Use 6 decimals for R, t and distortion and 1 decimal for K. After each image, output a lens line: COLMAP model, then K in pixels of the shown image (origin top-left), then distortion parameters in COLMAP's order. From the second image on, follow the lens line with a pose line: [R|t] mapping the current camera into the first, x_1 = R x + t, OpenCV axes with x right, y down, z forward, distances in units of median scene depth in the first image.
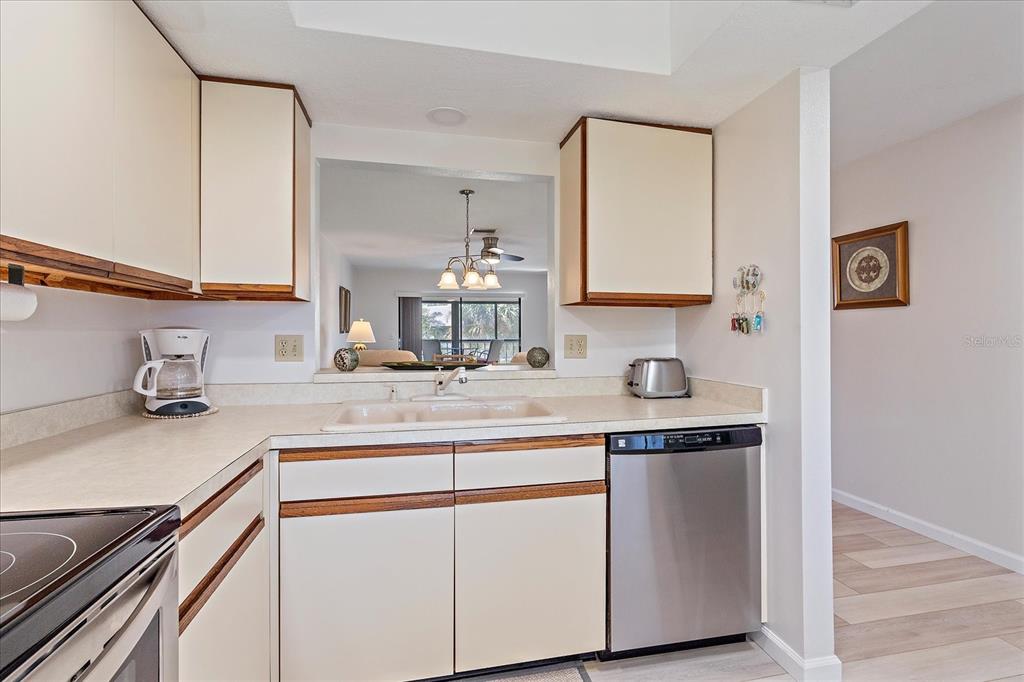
lens RADIAL K [[468.5, 0, 509.1], [0, 468.5, 334.2], [0, 0, 1]] dist [-0.012865, -0.000071]
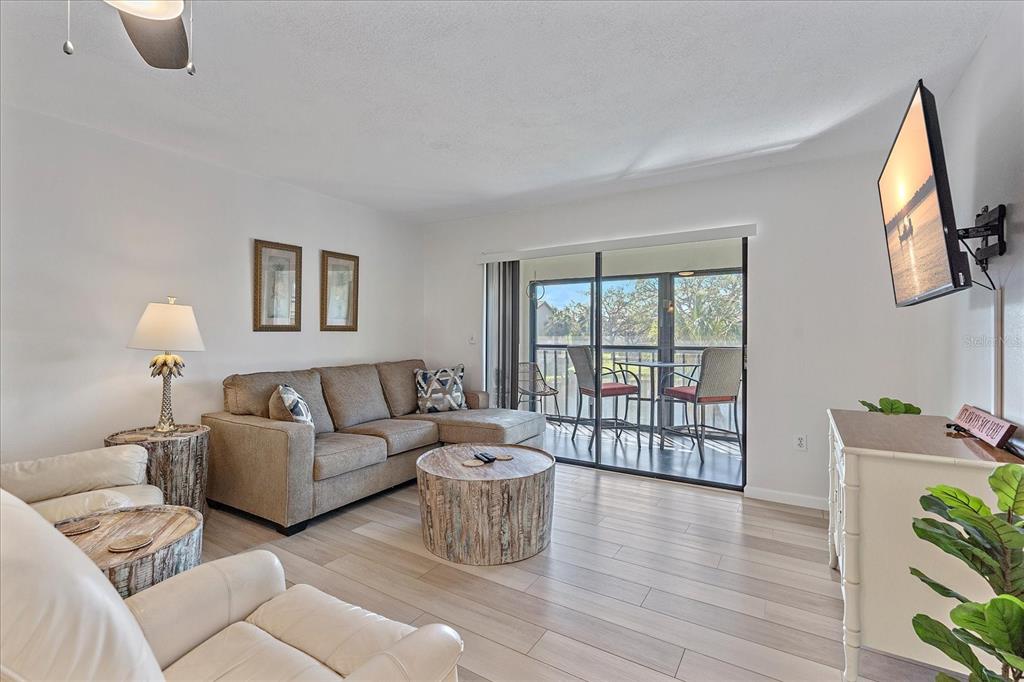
lens RADIAL K [[468.5, 0, 509.1], [0, 468.5, 334.2], [0, 0, 1]] dist [-0.012865, -0.000071]
pose [[0.711160, -0.000735, -0.703030, 0.830947], [0.003626, 0.999990, 0.002622, 0.003146], [0.703021, -0.004414, 0.711155, 3.192340]]
